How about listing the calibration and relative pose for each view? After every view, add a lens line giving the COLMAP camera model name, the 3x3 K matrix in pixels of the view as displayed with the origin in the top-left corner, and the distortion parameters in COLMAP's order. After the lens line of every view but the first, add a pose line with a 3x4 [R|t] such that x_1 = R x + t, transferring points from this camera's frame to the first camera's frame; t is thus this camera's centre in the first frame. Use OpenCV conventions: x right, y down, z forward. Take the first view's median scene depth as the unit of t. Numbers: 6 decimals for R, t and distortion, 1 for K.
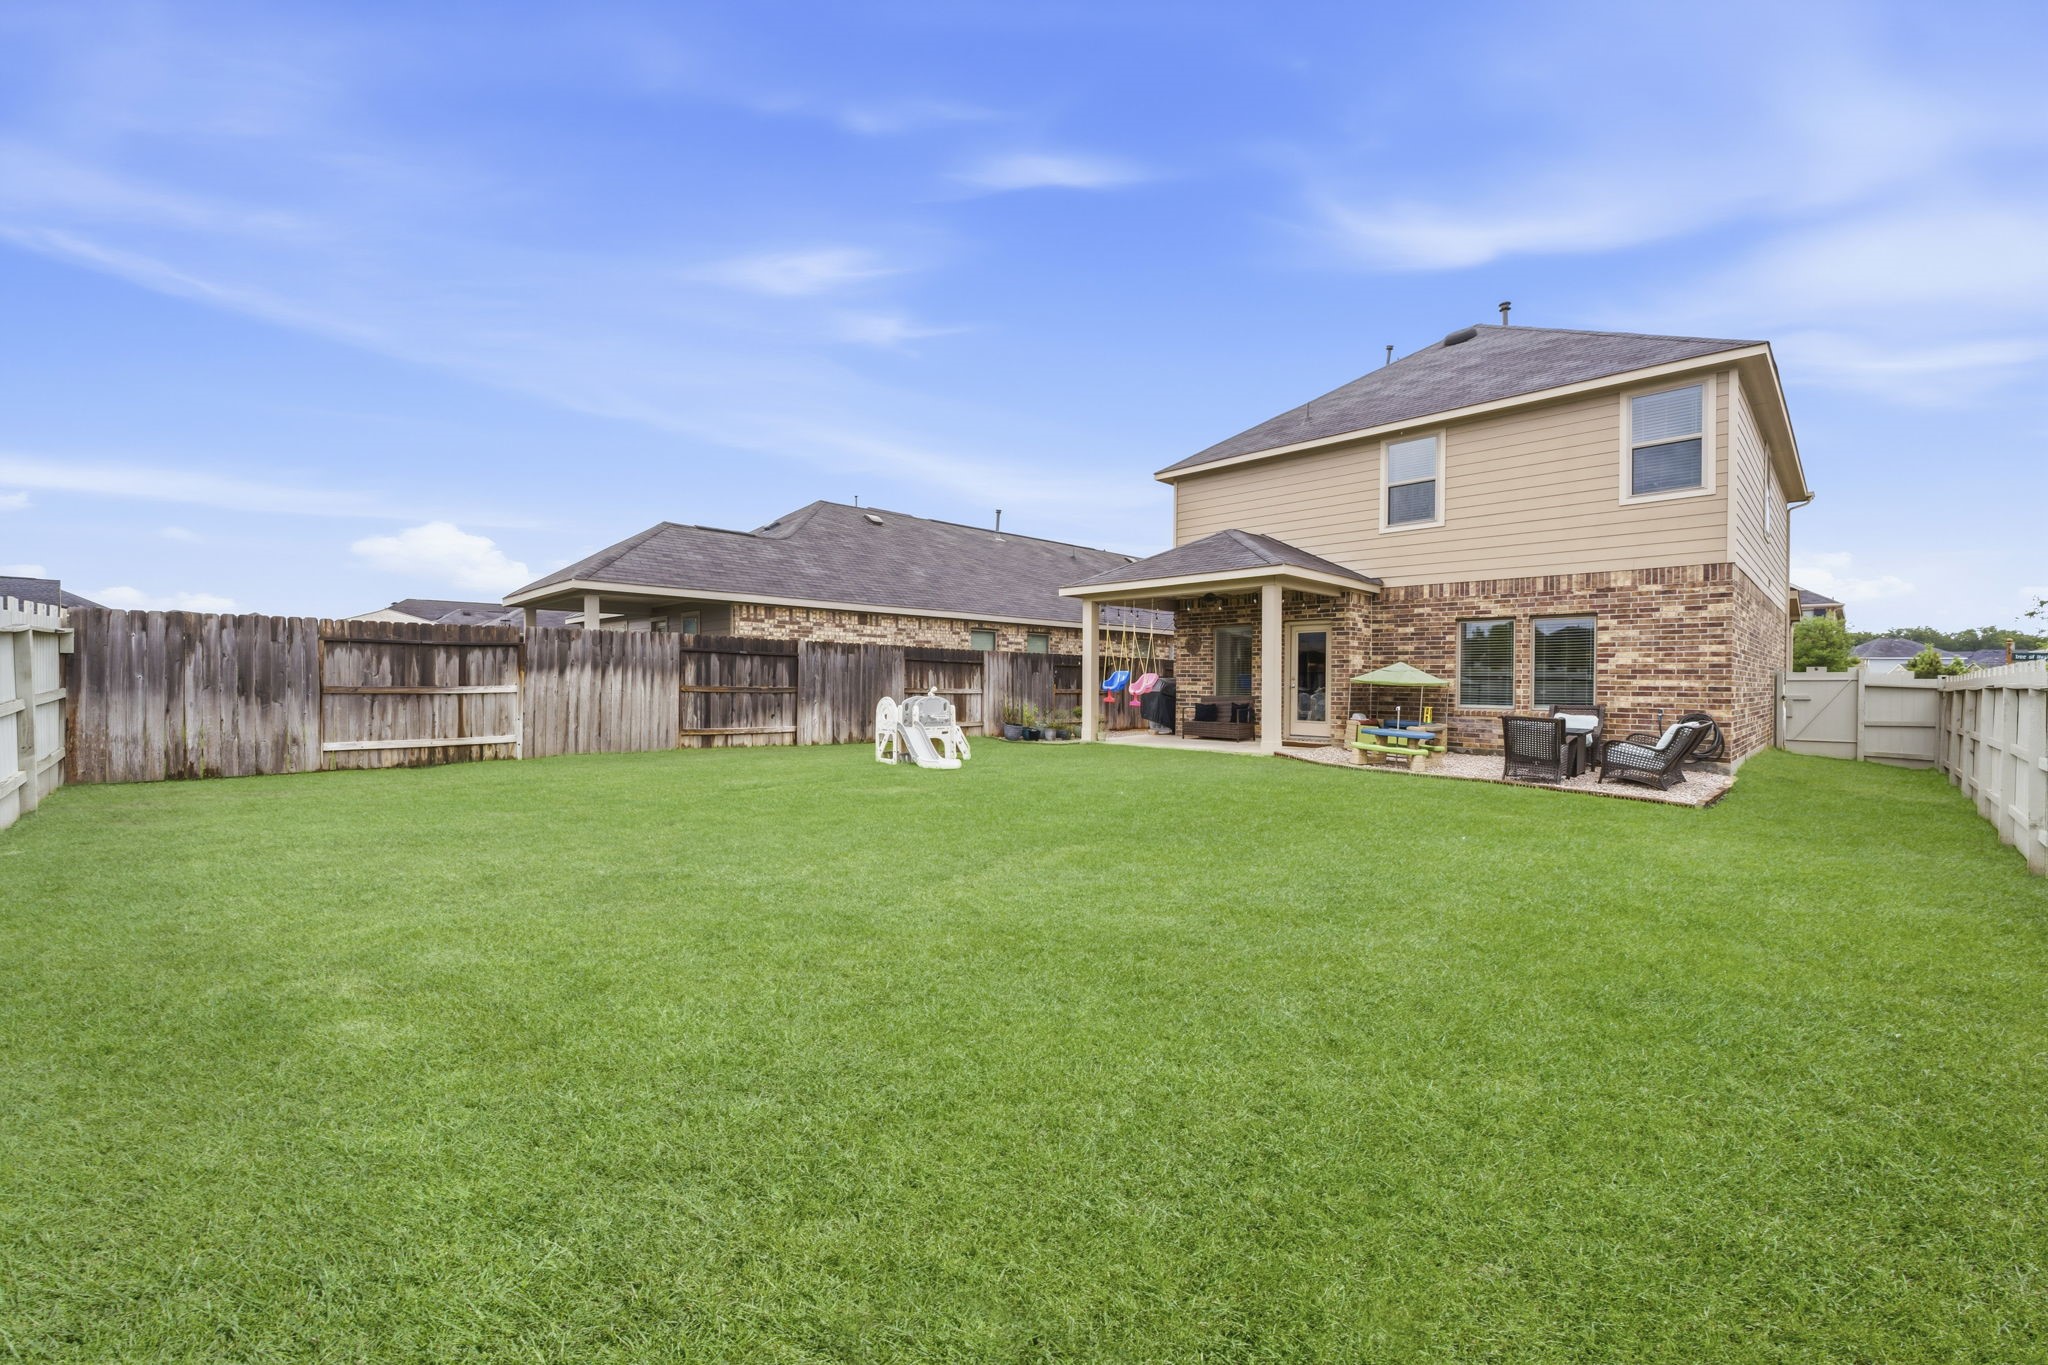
lens RADIAL K [[776.1, 0, 1010.6], [0, 776.1, 676.6], [0, 0, 1]] dist [-0.001987, 0.000104]
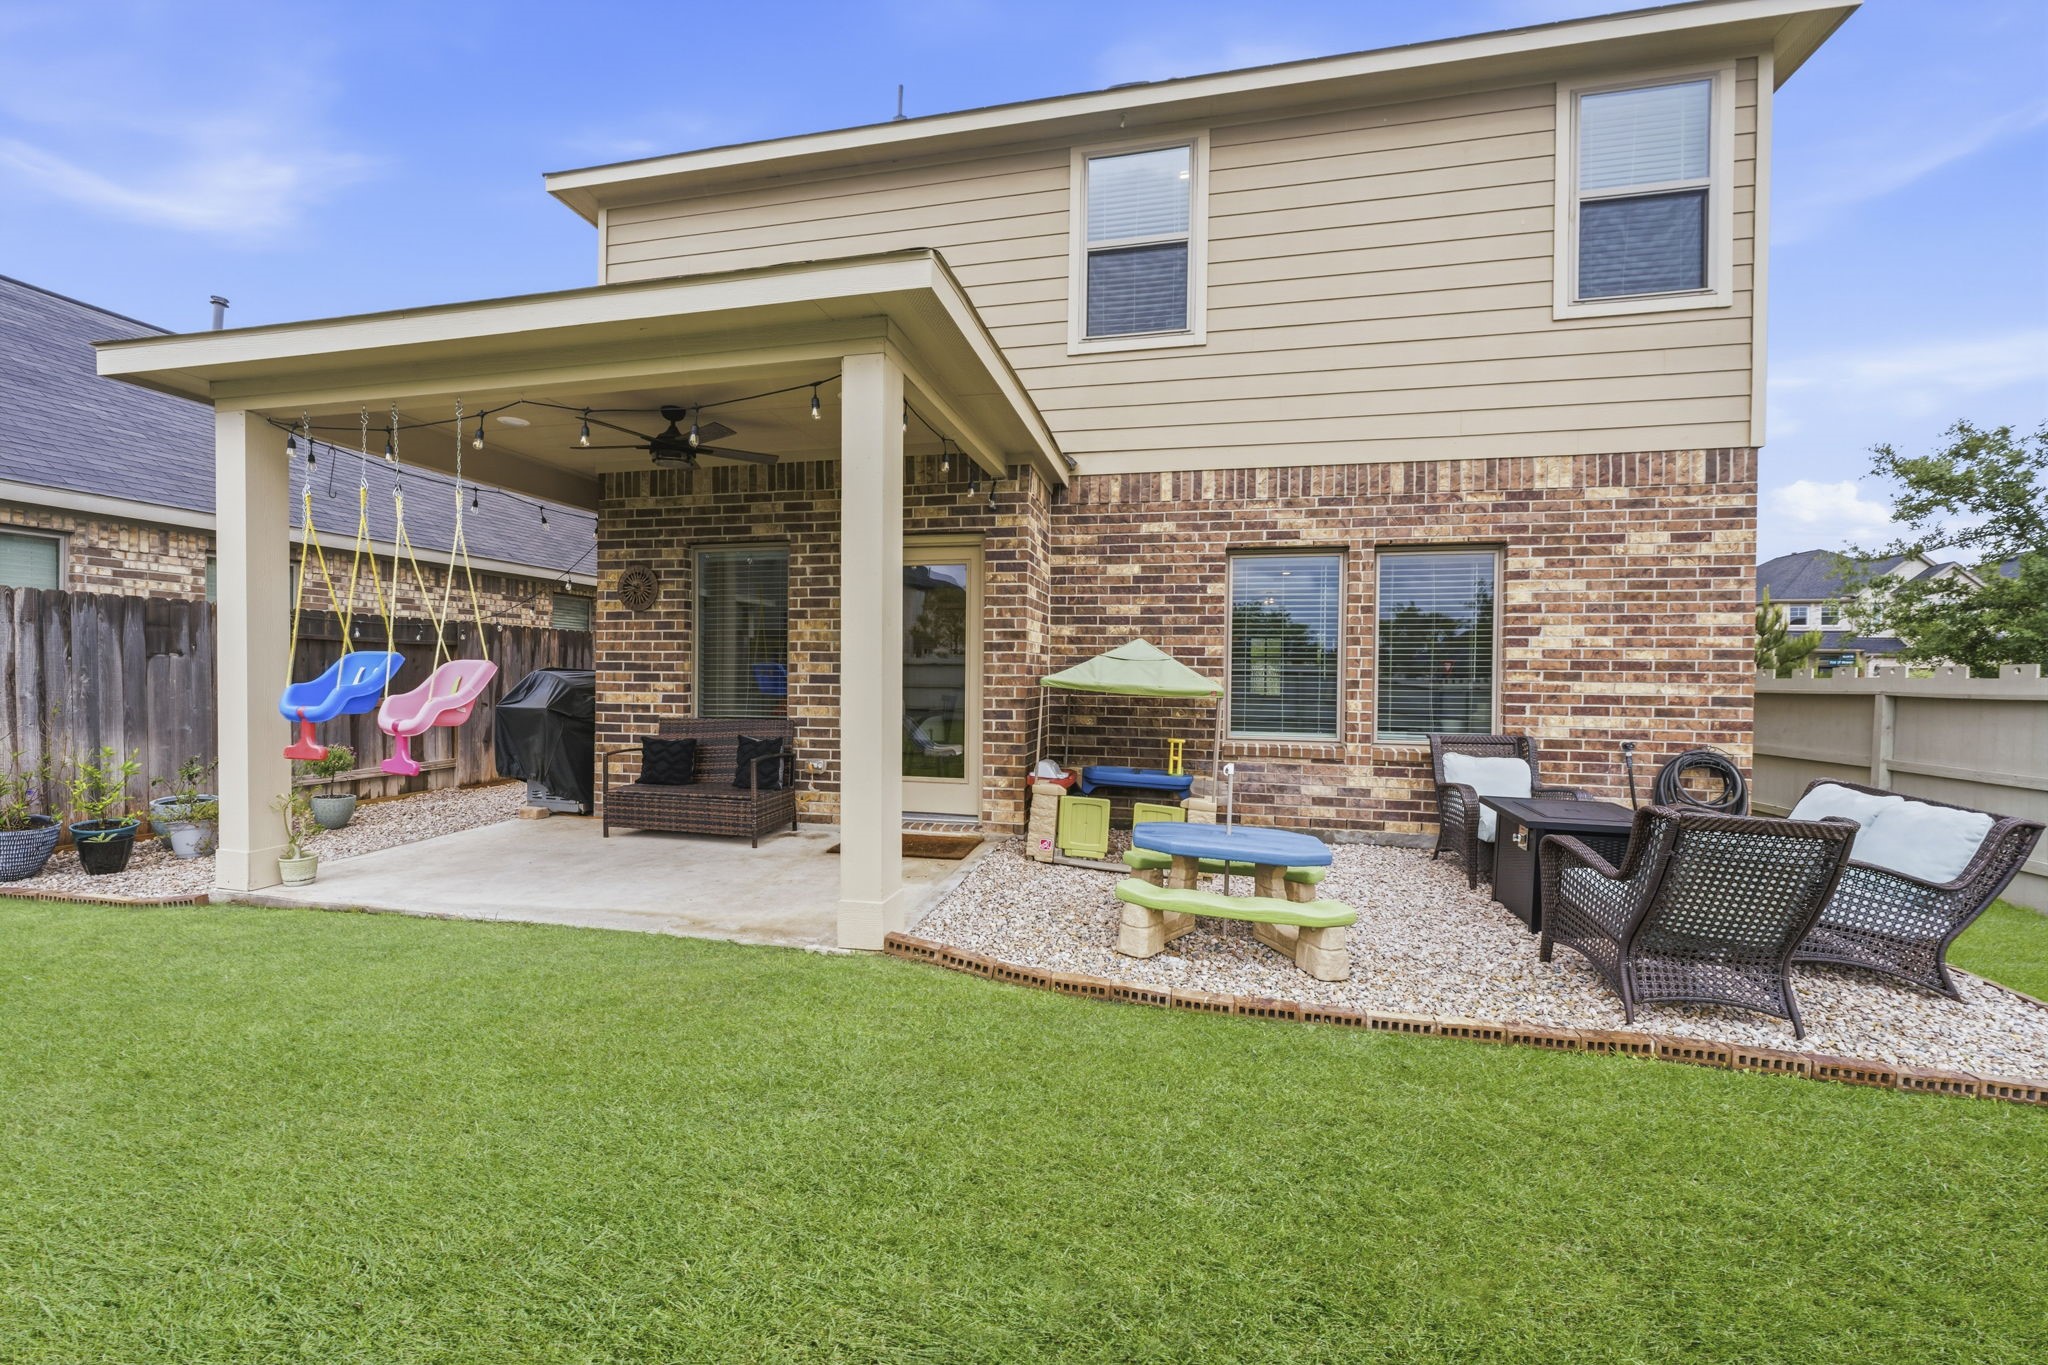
lens RADIAL K [[830.2, 0, 1009.4], [0, 830.2, 674.2], [0, 0, 1]] dist [-0.001115, -0.000162]
pose [[0.827866, -0.004101, 0.560912, 0.188325], [-0.004894, 0.999882, 0.014534, -0.005695], [-0.560905, -0.014777, 0.827748, 0.663056]]
